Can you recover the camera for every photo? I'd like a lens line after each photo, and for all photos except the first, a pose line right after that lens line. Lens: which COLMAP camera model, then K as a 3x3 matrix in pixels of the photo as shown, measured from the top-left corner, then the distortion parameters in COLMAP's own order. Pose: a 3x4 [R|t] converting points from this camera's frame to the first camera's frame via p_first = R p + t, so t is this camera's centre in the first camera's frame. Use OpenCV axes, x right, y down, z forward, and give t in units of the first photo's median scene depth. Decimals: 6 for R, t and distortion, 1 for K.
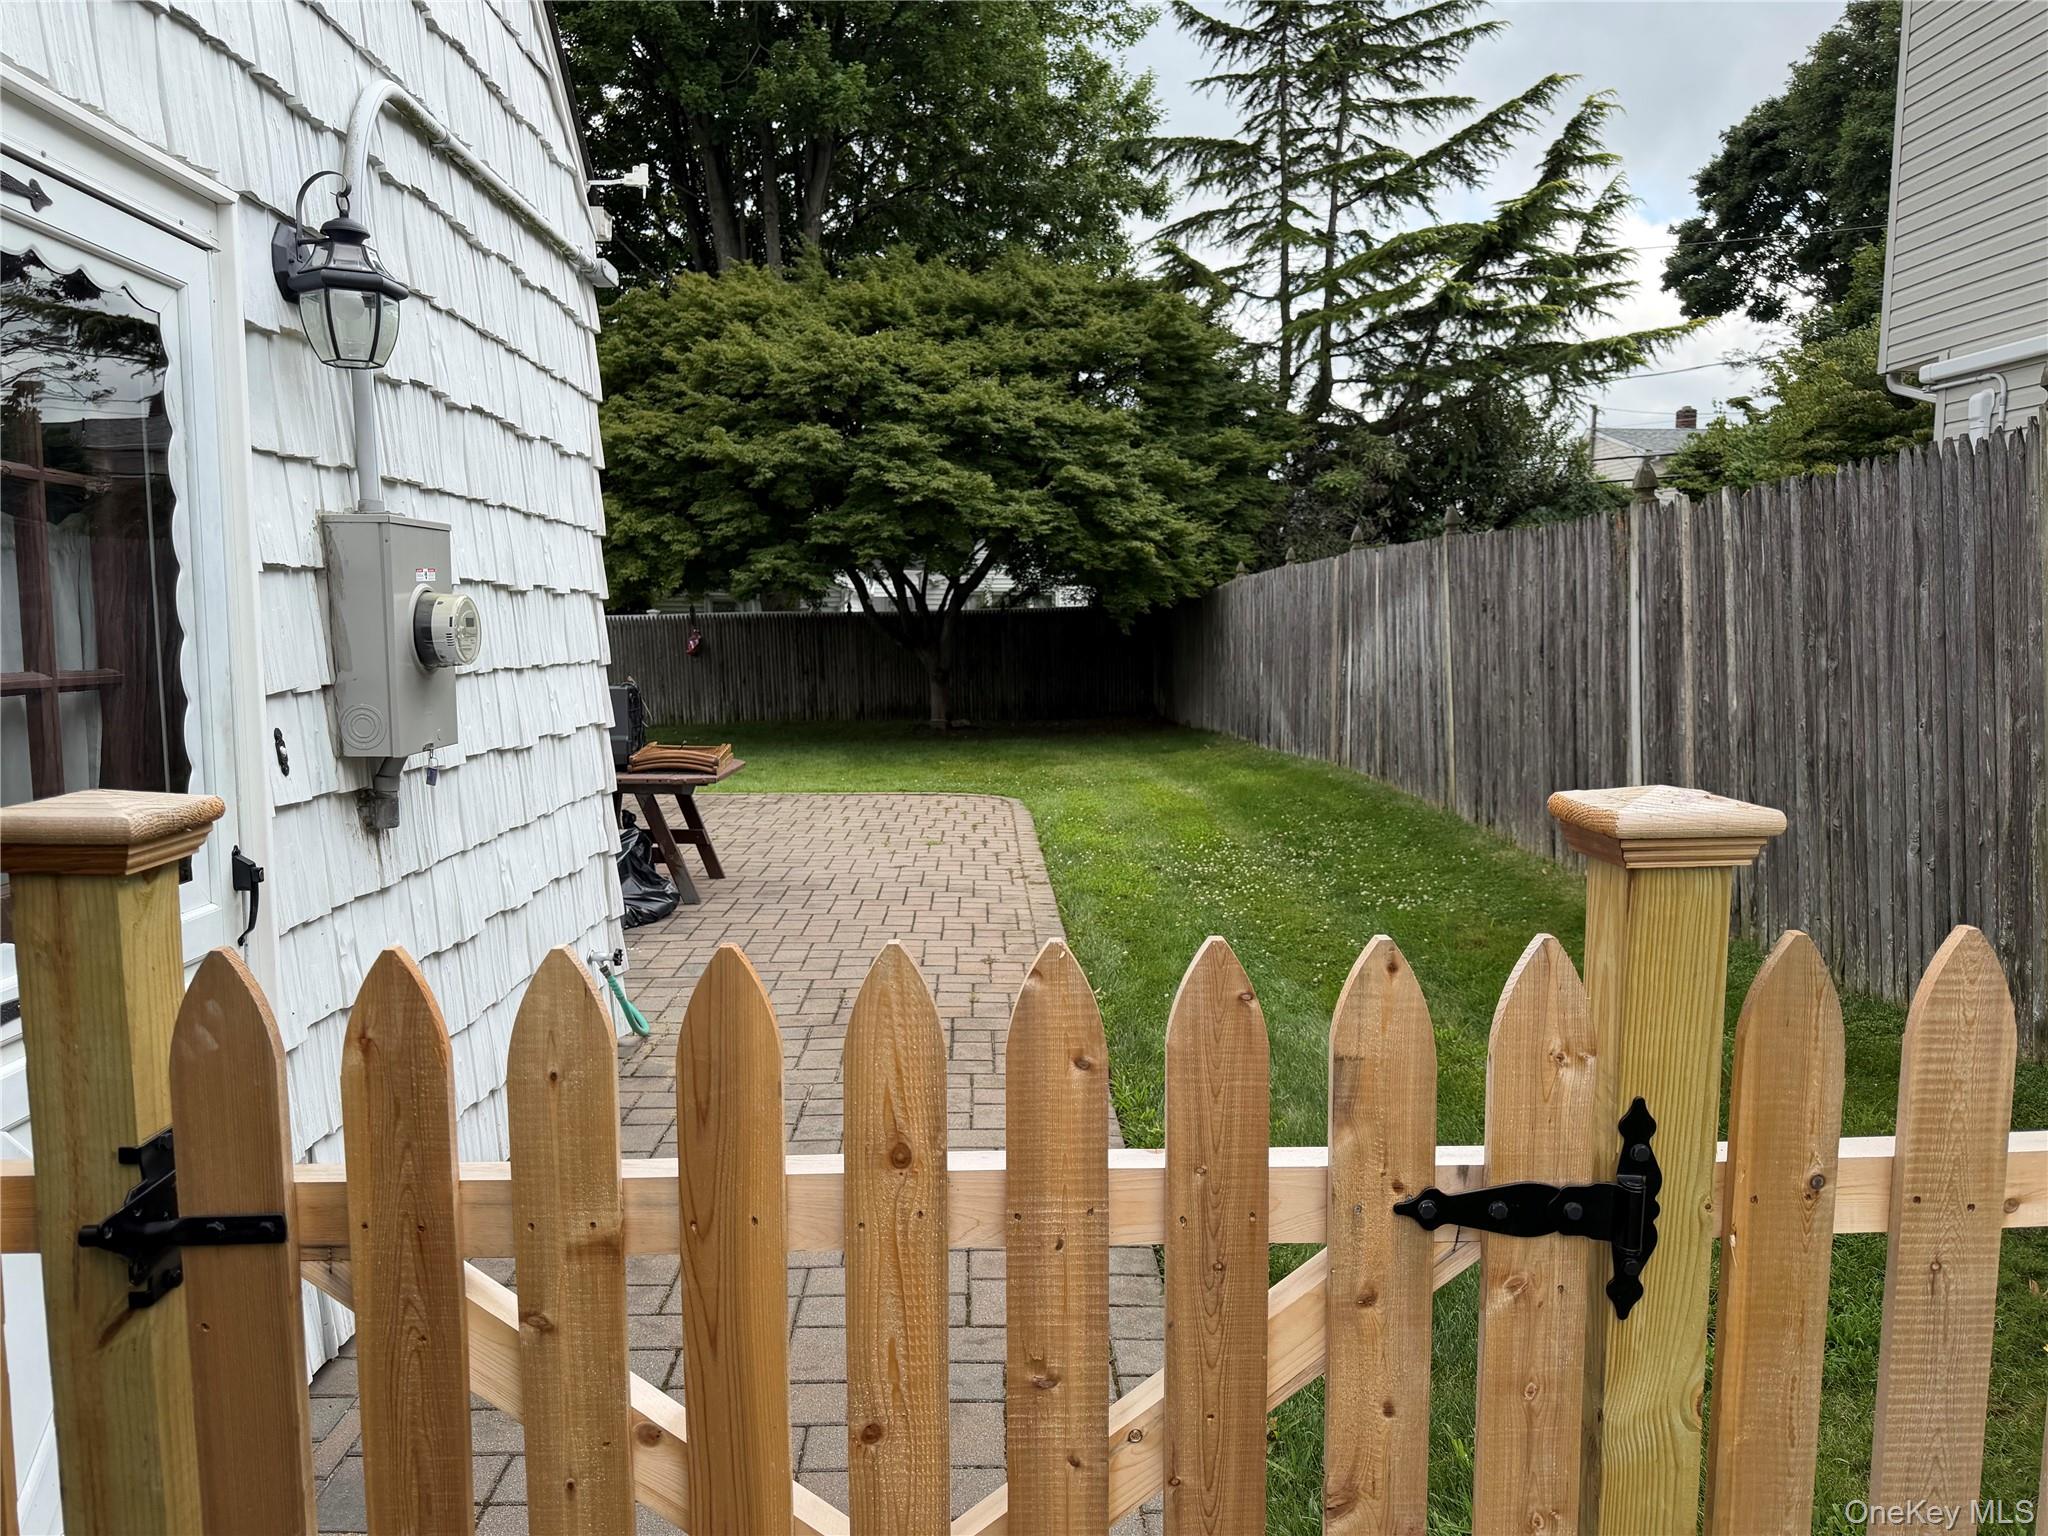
lens RADIAL K [[1440.5, 0, 1014.2], [0, 1440.5, 761.6], [0, 0, 1]] dist [0.068677, -0.074060]
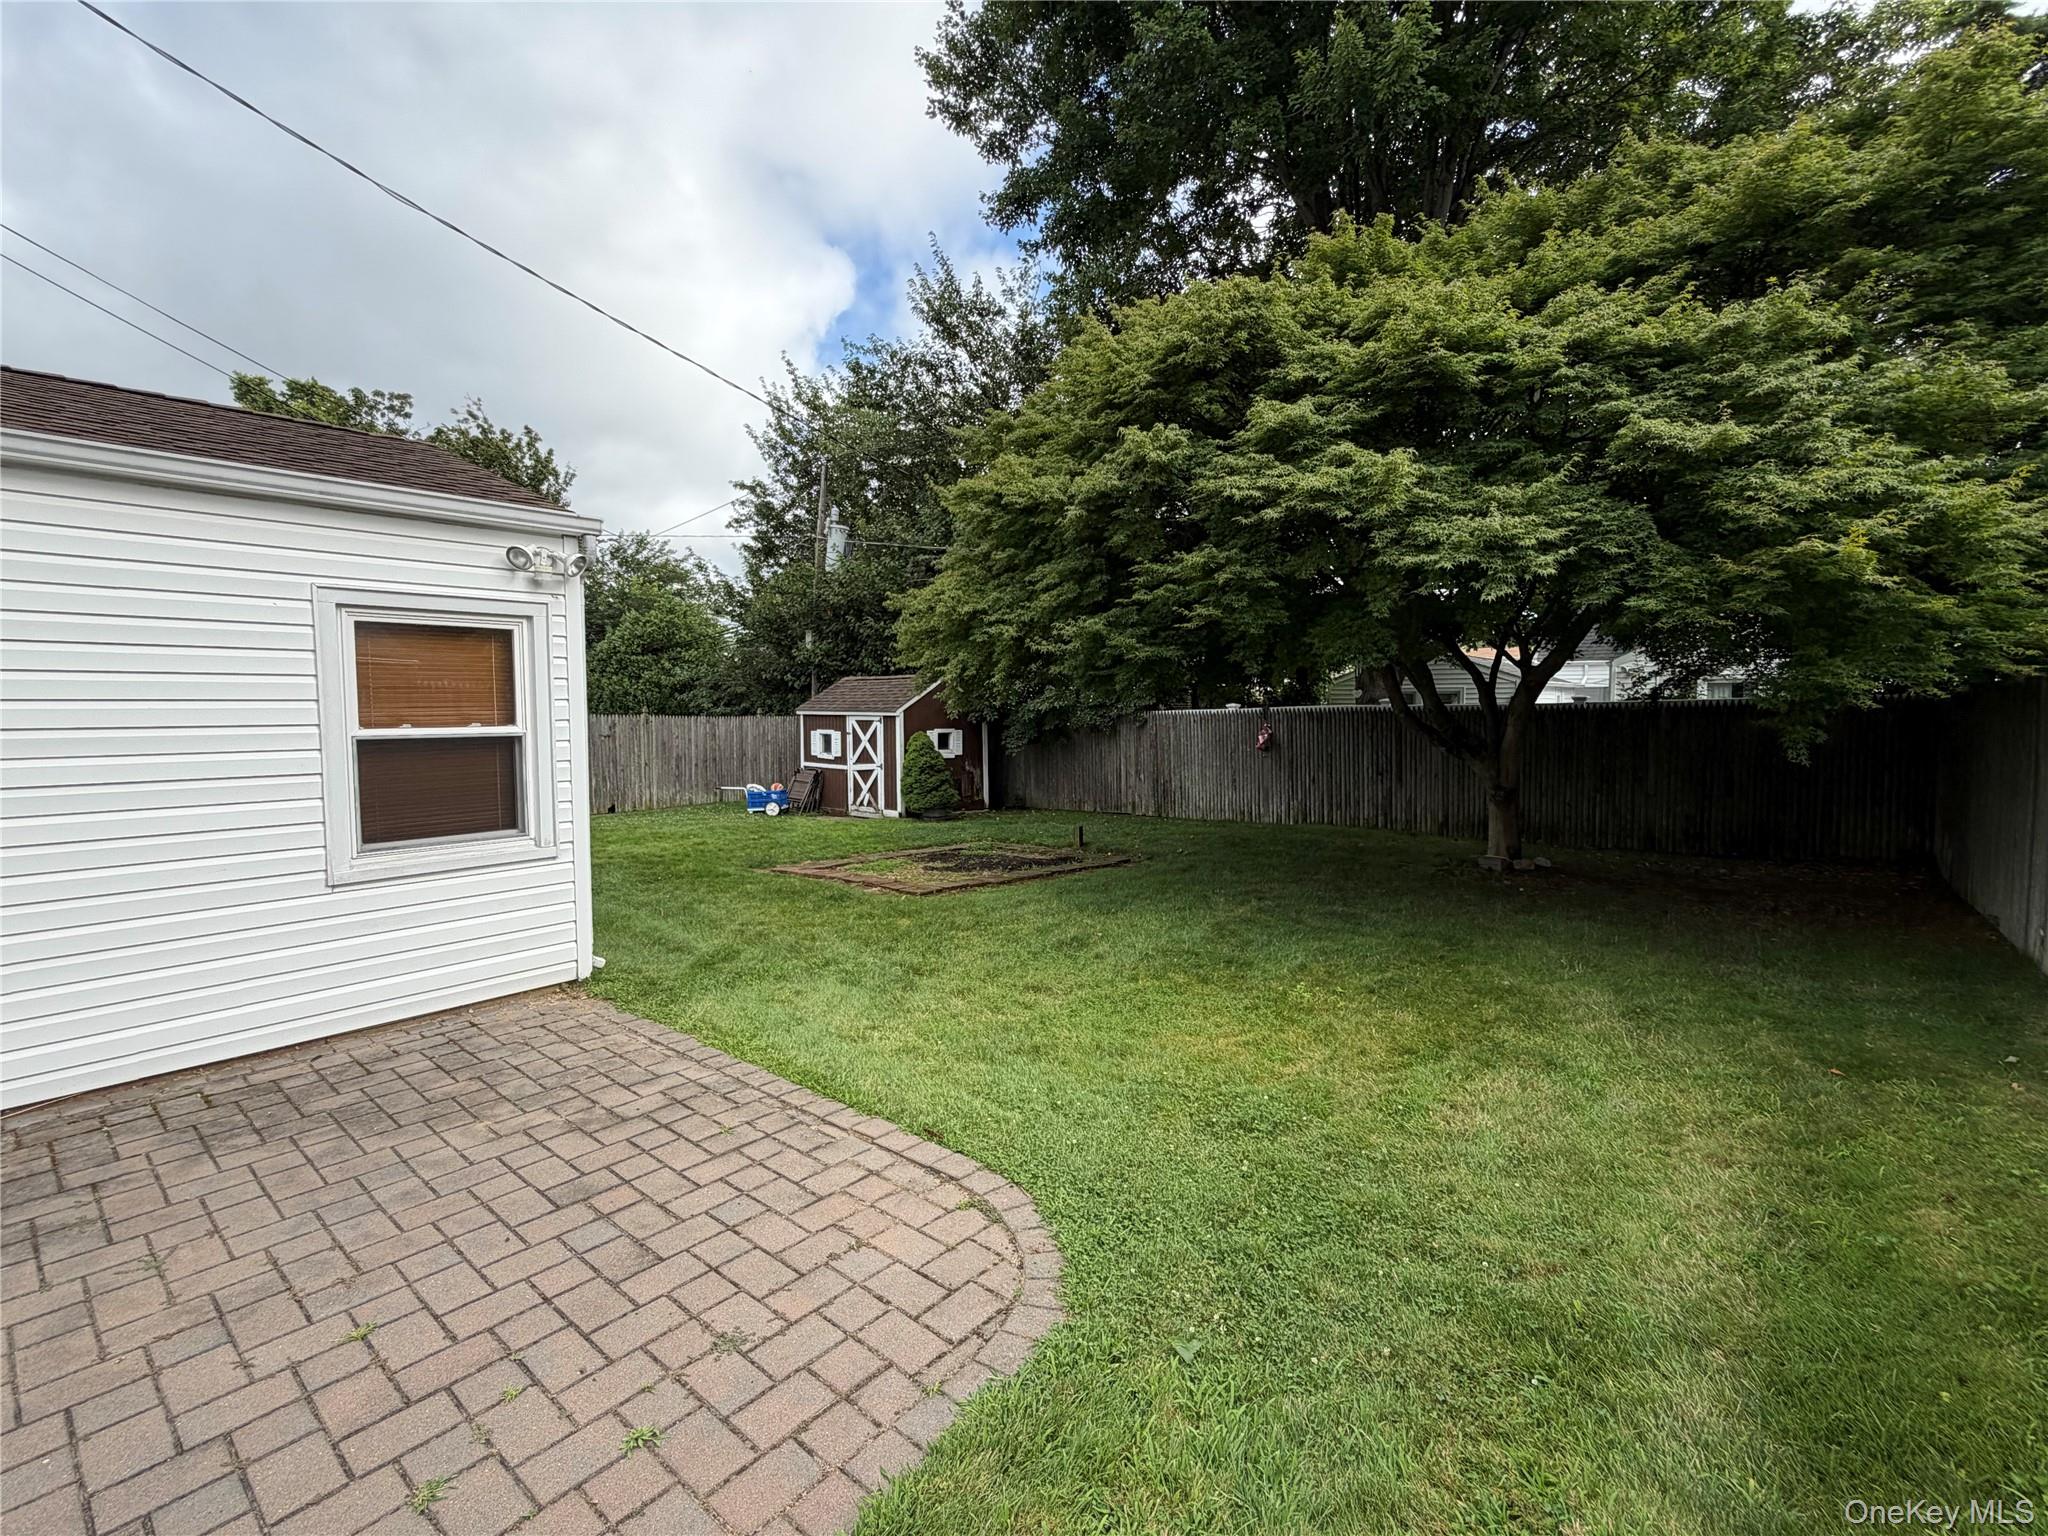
lens RADIAL K [[927.0, 0, 1019.9], [0, 927.0, 759.8], [0, 0, 1]] dist [0.002456, -0.000622]
pose [[0.751548, 0.040265, -0.658449, 0.089161], [-0.068505, 0.997503, -0.017192, -0.069336], [0.656112, 0.058028, 0.752429, 0.619639]]
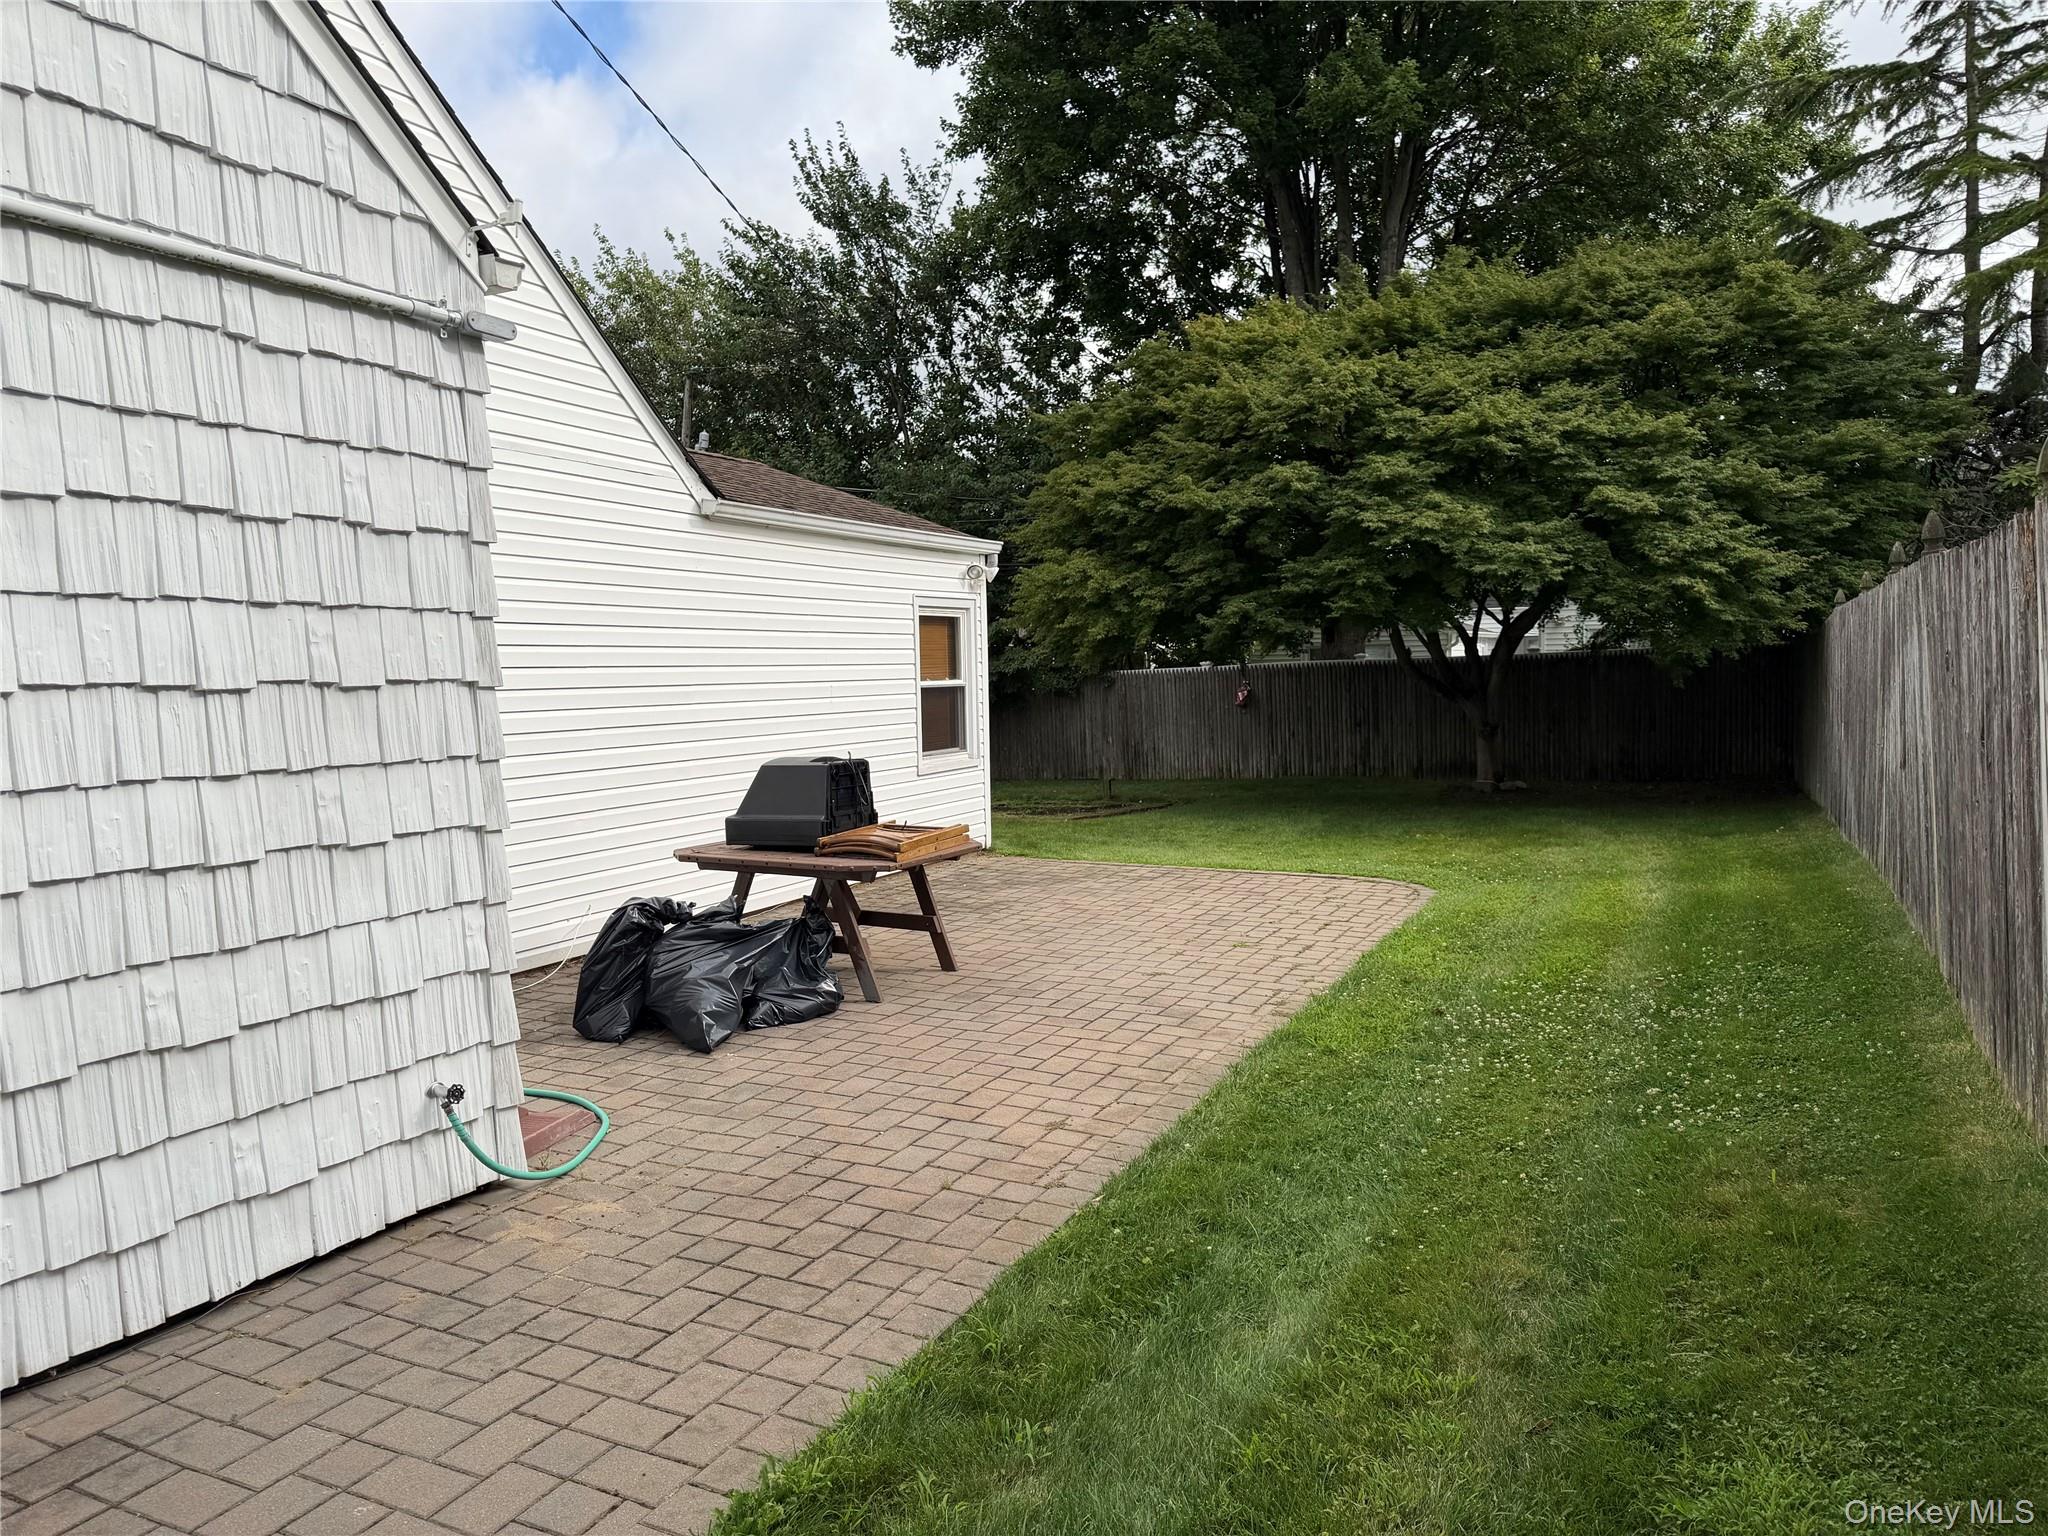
lens RADIAL K [[1440.5, 0, 1007.3], [0, 1440.5, 777.1], [0, 0, 1]] dist [0.068677, -0.074060]
pose [[0.885052, 0.022356, -0.464954, 0.124938], [-0.031728, 0.999420, -0.012340, -0.016698], [0.464409, 0.025674, 0.885249, 0.105424]]
